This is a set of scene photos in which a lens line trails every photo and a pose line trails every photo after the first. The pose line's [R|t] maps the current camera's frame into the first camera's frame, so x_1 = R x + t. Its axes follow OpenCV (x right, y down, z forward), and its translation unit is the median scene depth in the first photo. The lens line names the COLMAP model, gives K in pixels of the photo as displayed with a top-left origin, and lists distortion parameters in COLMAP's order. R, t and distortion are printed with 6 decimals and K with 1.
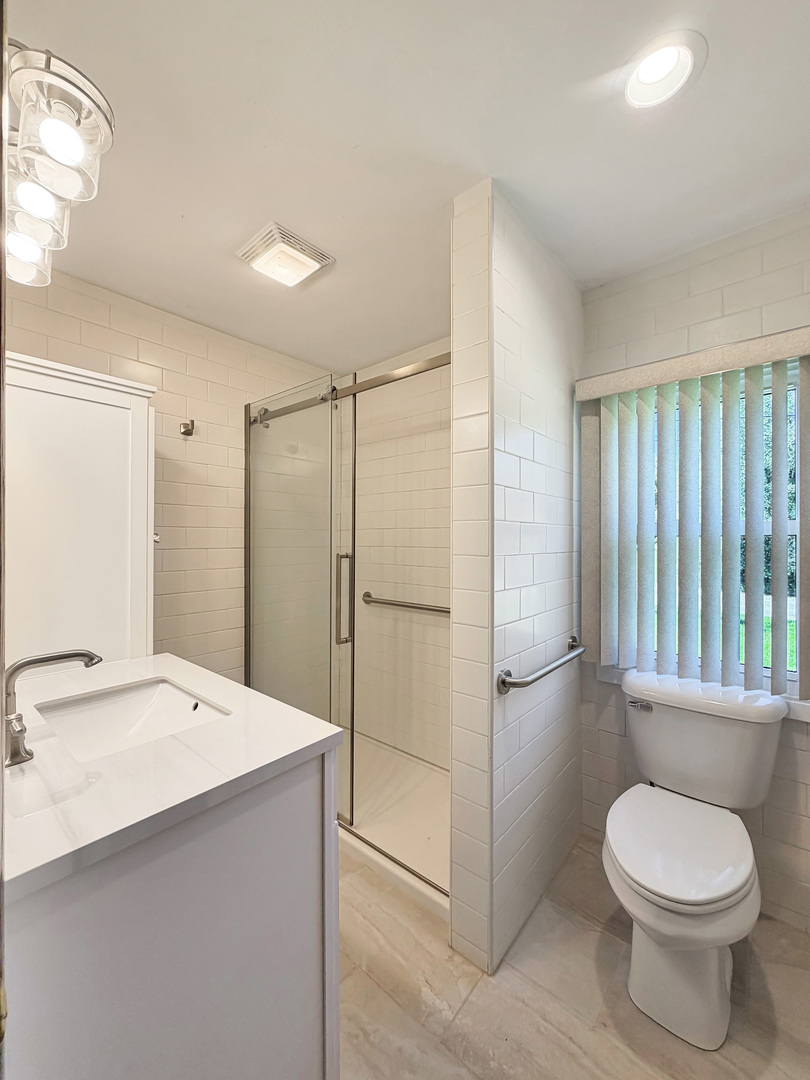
lens RADIAL K [[445.0, 0, 403.8], [0, 445.0, 538.1], [0, 0, 1]] dist [-0.004323, 0.000842]
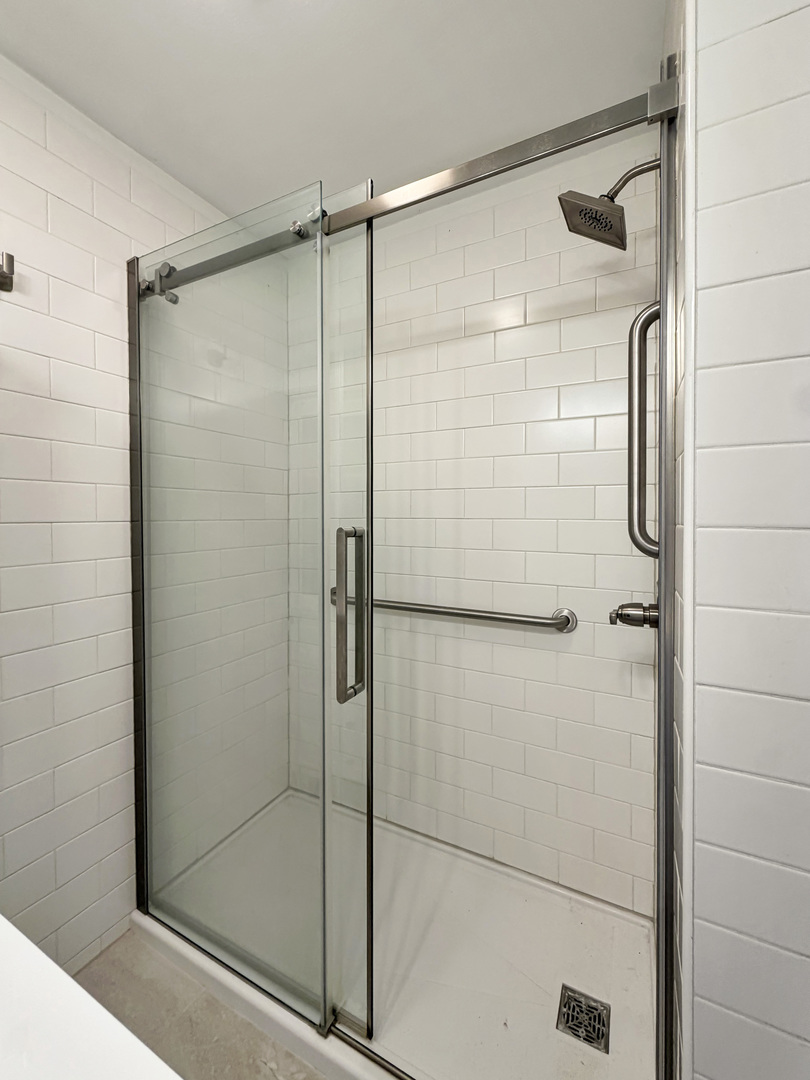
lens RADIAL K [[445.0, 0, 408.0], [0, 445.0, 521.8], [0, 0, 1]] dist [-0.004323, 0.000842]
pose [[0.970798, -0.006511, 0.239808, -0.157593], [0.002379, 0.999844, 0.017514, 0.014620], [-0.239885, -0.016432, 0.970662, 0.386083]]
